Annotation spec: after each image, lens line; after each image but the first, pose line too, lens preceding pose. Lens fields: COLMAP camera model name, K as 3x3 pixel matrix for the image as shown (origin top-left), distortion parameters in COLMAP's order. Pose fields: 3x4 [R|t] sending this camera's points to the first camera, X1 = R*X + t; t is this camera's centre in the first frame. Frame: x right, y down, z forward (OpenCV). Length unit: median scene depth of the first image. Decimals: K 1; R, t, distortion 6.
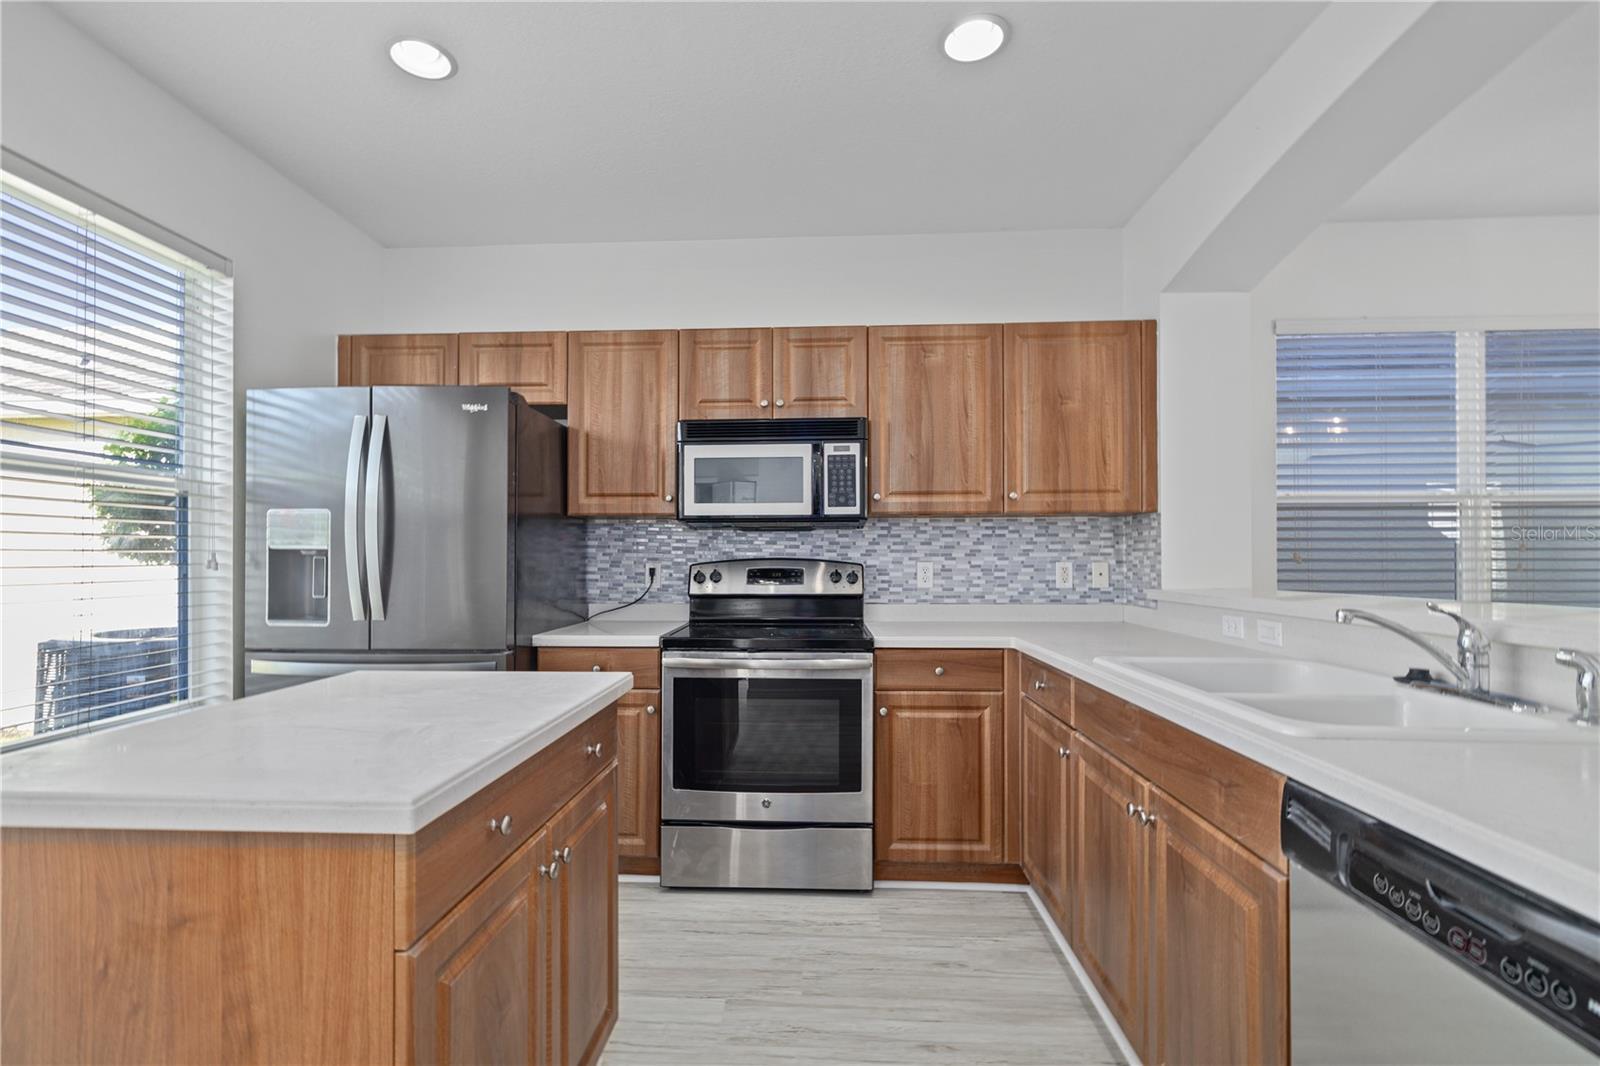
lens RADIAL K [[715.1, 0, 778.4], [0, 715.1, 557.0], [0, 0, 1]] dist [-0.000095, -0.000292]
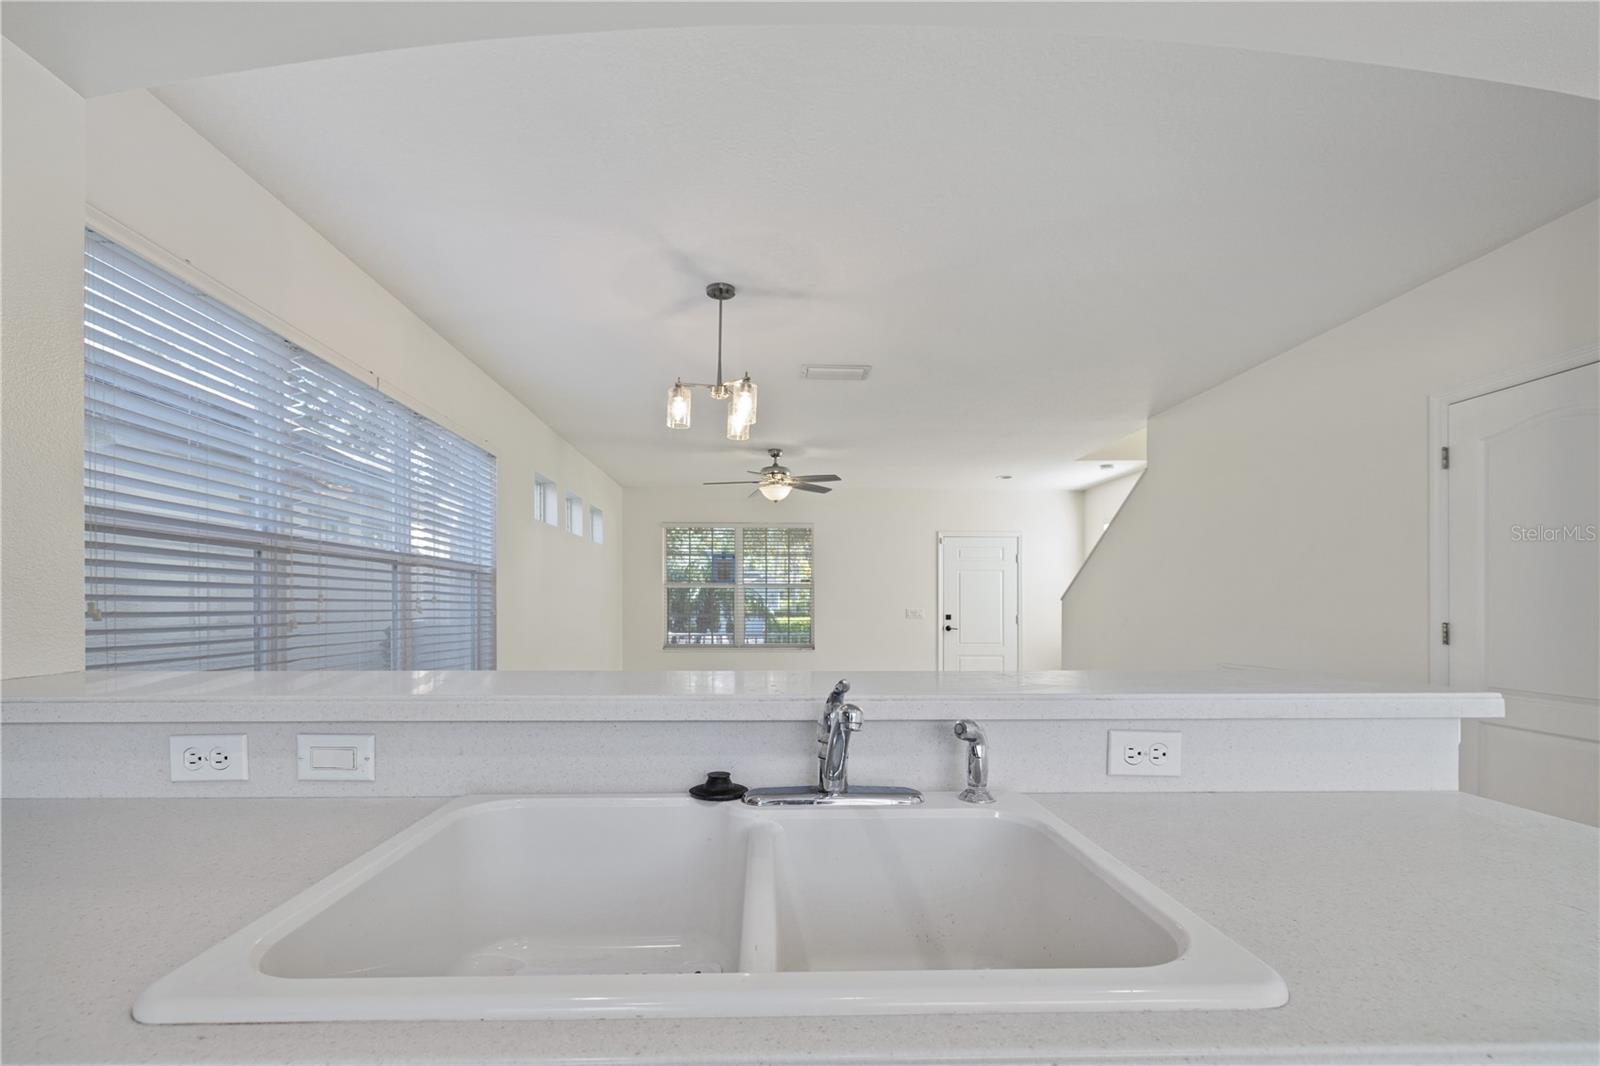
lens RADIAL K [[699.6, 0, 790.0], [0, 699.6, 605.2], [0, 0, 1]] dist [-0.000929, 0.000027]
pose [[-0.095774, 0.002983, 0.995399, 0.104168], [-0.004346, 0.999985, -0.003414, -0.004139], [-0.995394, -0.004653, -0.095760, 0.513633]]
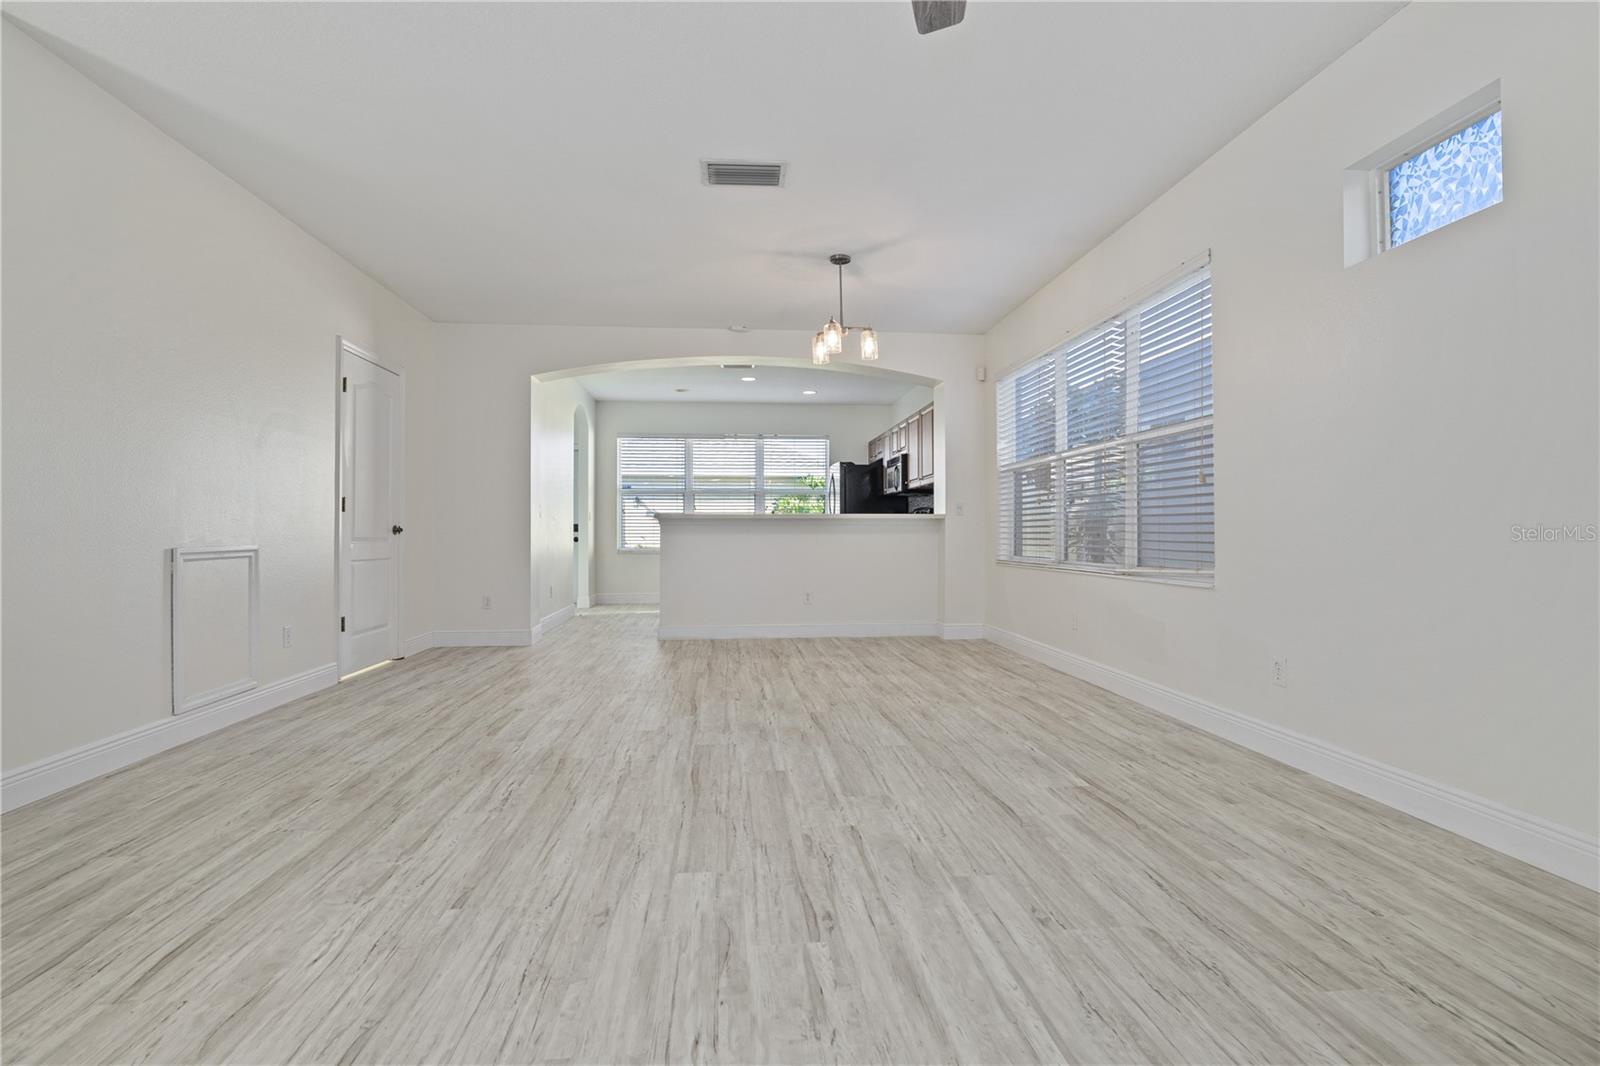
lens RADIAL K [[756.1, 0, 800.9], [0, 756.1, 527.3], [0, 0, 1]] dist [-0.000589, 0.000157]
pose [[0.152660, -0.006064, -0.988260, 2.780308], [0.004821, 0.999974, -0.005391, 0.091230], [0.988267, -0.003941, 0.152686, 0.186766]]
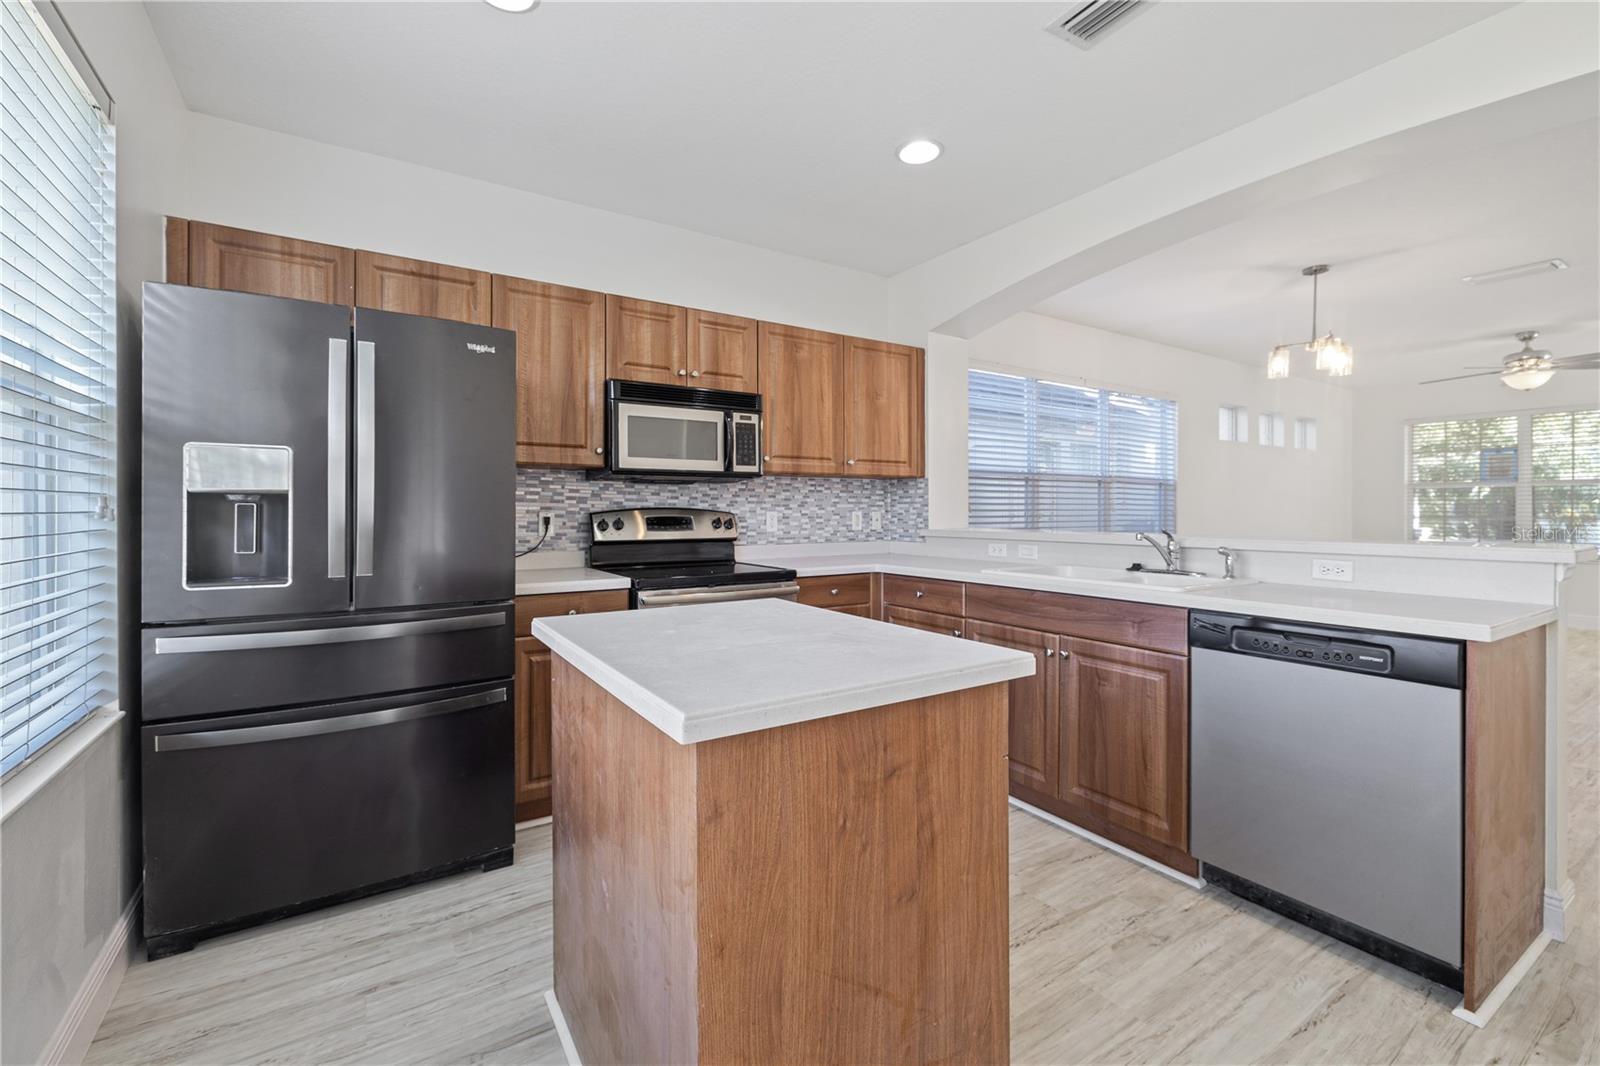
lens RADIAL K [[674.0, 0, 781.7], [0, 674.0, 511.3], [0, 0, 1]] dist [-0.002423, 0.000214]
pose [[0.814159, 0.000716, 0.580642, -0.512979], [-0.002524, 0.999994, 0.002305, 0.004771], [-0.580637, -0.003342, 0.814156, 0.026043]]
